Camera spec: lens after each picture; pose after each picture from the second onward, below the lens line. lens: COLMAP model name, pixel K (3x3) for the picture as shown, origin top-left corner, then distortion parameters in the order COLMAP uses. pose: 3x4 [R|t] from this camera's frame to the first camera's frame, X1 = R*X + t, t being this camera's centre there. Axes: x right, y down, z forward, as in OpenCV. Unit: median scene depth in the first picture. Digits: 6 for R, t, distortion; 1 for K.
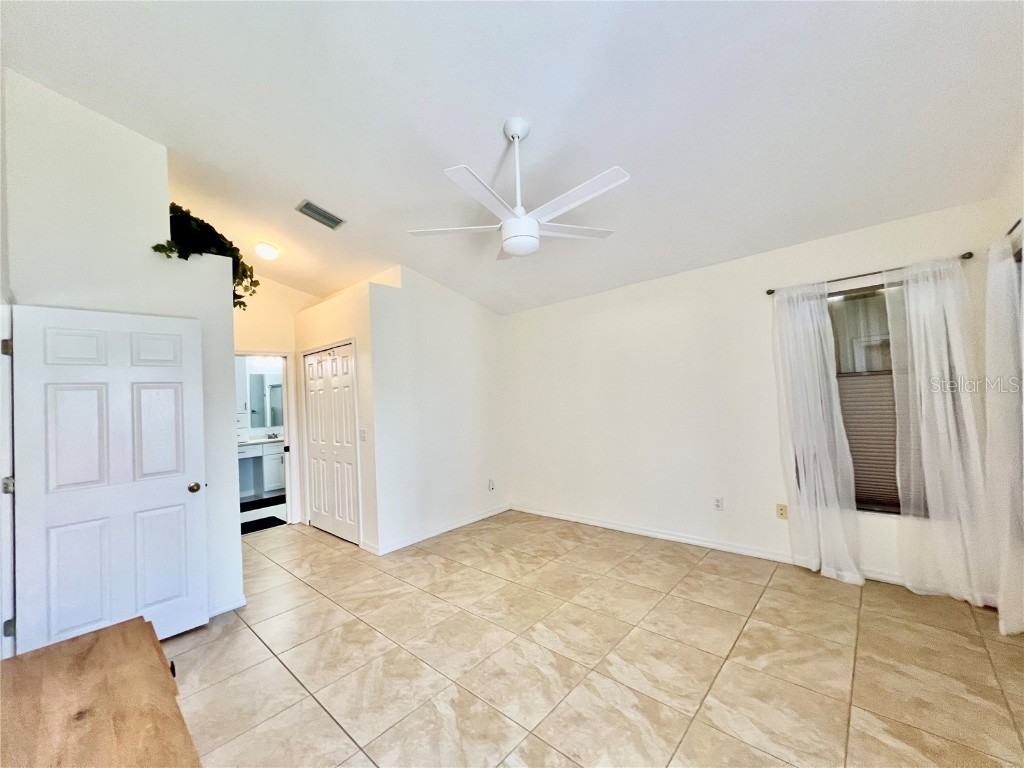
lens RADIAL K [[409.1, 0, 507.5], [0, 409.1, 381.6], [0, 0, 1]] dist [0.001251, 0.000277]
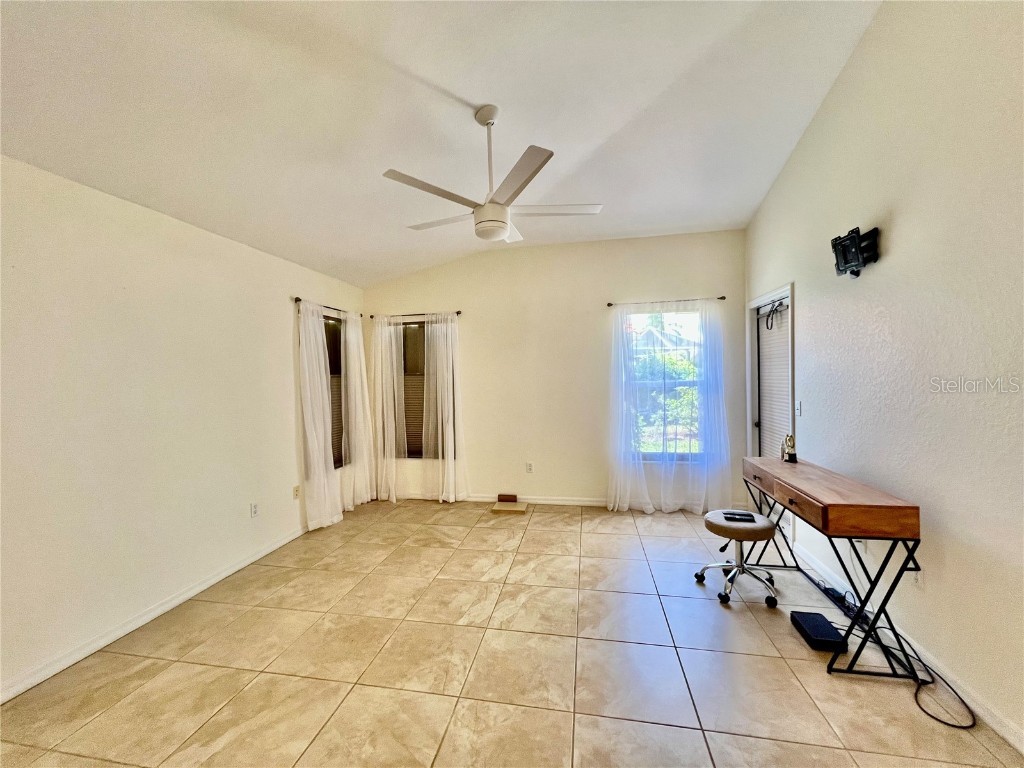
lens RADIAL K [[409.1, 0, 509.8], [0, 409.1, 385.1], [0, 0, 1]] dist [0.001251, 0.000277]
pose [[-0.525018, 0.045326, 0.849884, -0.831987], [0.018377, 0.998952, -0.041924, 0.103721], [-0.850893, -0.006392, -0.525300, 1.464881]]
